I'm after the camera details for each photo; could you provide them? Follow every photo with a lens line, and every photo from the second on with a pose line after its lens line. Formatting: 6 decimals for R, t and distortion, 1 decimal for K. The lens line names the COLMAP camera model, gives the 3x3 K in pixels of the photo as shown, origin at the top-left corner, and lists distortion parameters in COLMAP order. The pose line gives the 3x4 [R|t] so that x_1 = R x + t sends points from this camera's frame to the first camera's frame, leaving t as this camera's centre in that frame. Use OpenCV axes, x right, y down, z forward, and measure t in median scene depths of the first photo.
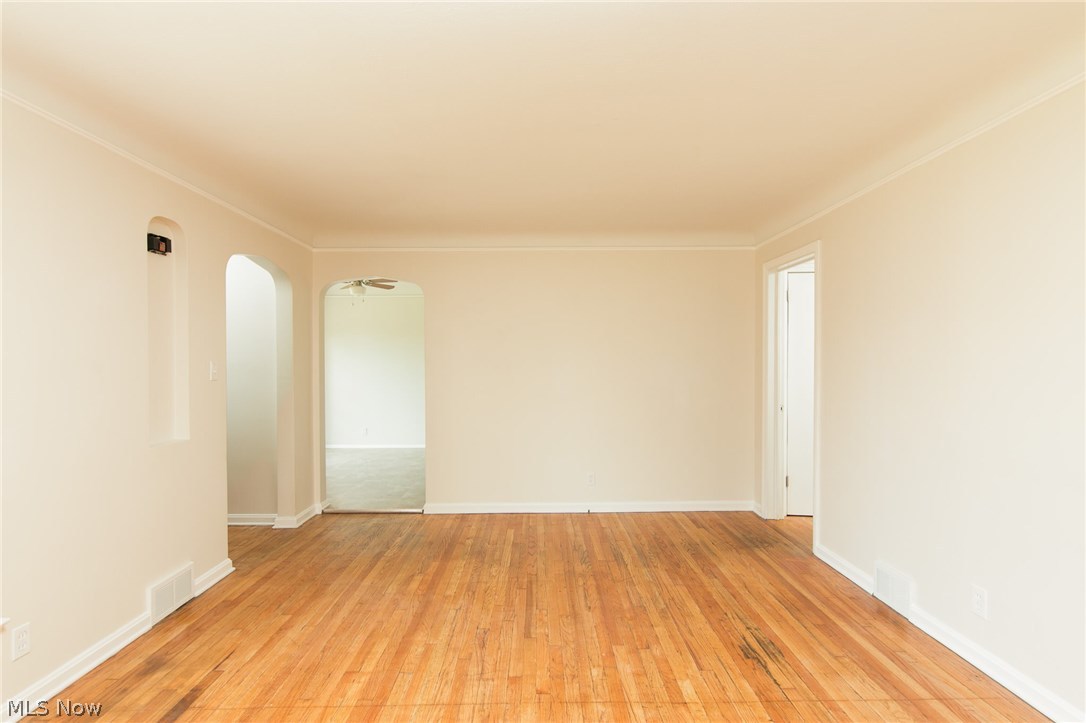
lens RADIAL K [[548.9, 0, 541.7], [0, 548.9, 361.4], [0, 0, 1]] dist [0.000197, 0.000930]
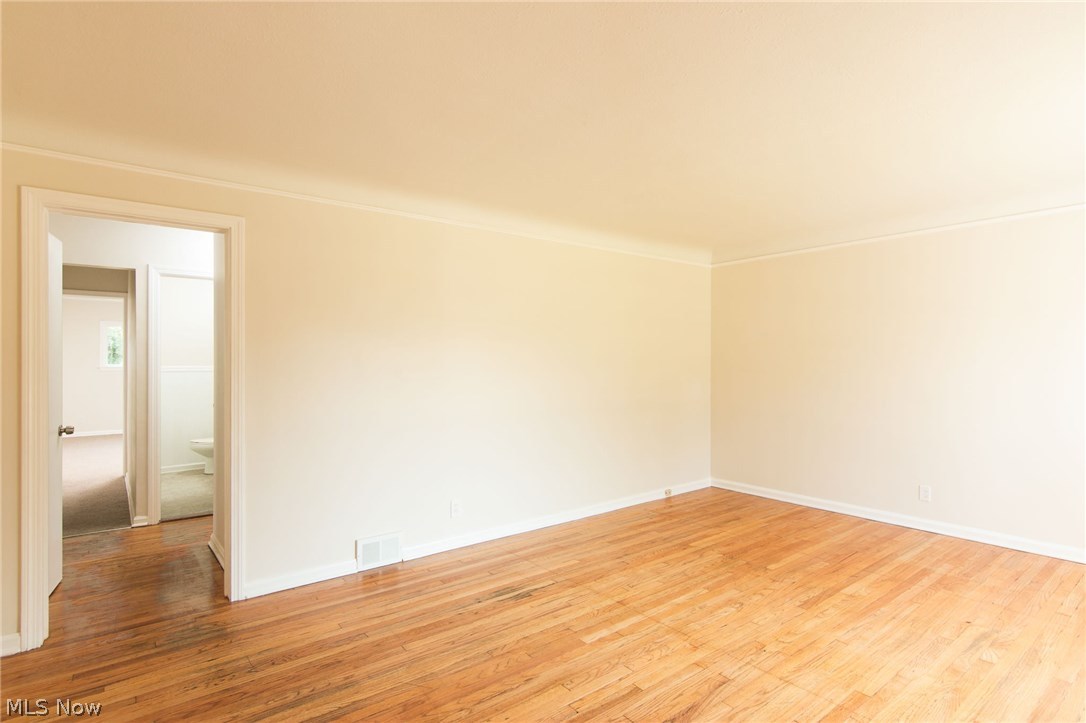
lens RADIAL K [[548.9, 0, 541.6], [0, 548.9, 362.1], [0, 0, 1]] dist [0.000197, 0.000930]
pose [[-0.605427, 0.002152, 0.795898, -0.545693], [0.005171, 0.999986, 0.001229, -0.000163], [-0.795884, 0.004860, -0.605430, 1.465805]]
